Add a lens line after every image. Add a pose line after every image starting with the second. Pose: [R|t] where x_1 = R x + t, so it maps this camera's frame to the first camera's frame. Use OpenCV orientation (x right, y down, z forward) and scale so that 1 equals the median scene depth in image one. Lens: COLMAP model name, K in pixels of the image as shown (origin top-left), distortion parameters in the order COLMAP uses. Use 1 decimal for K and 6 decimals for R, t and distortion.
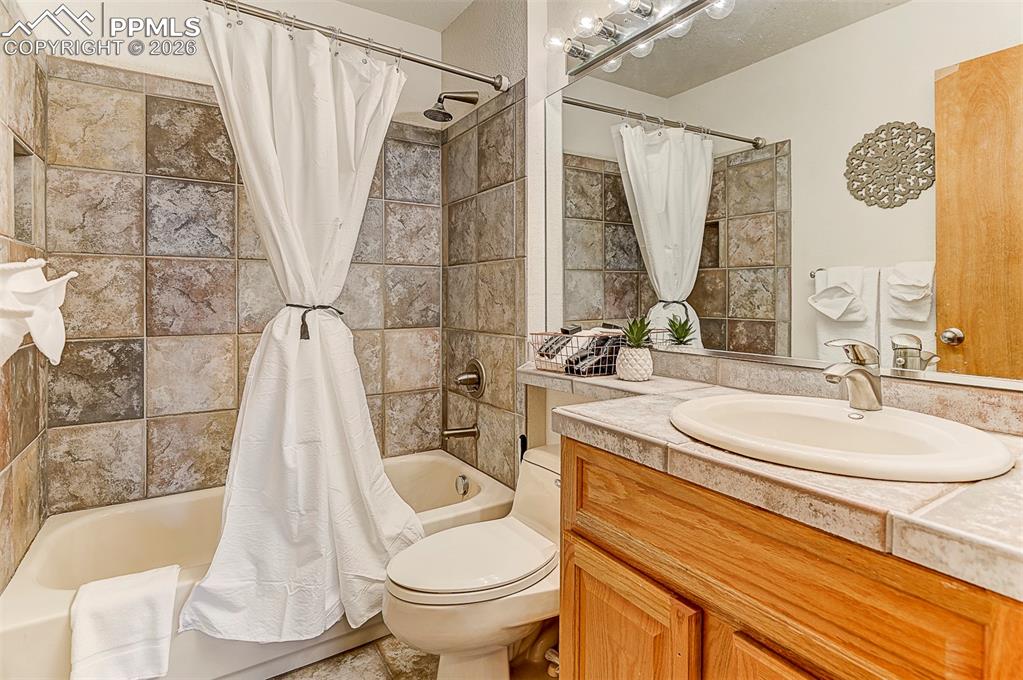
lens RADIAL K [[514.5, 0, 512.6], [0, 514.5, 294.4], [0, 0, 1]] dist [0.001948, 0.000314]
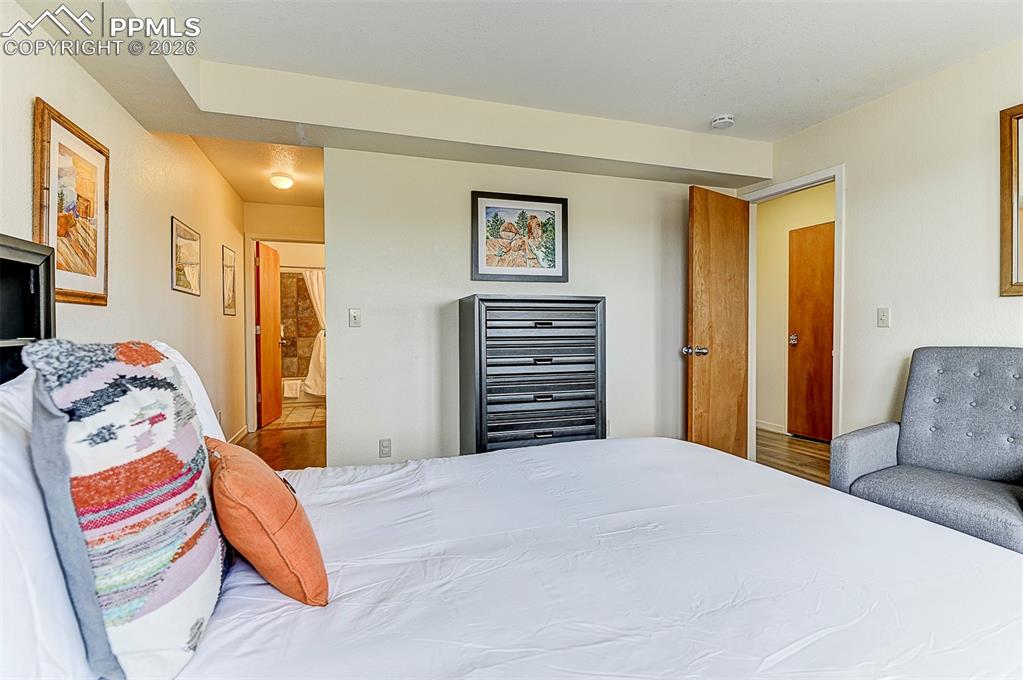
lens RADIAL K [[495.6, 0, 510.4], [0, 495.6, 327.0], [0, 0, 1]] dist [0.000632, -0.000133]
pose [[0.967753, -0.002088, -0.251894, 1.938443], [0.004202, 0.999960, 0.007854, -0.023987], [0.251867, -0.008659, 0.967723, -2.411133]]
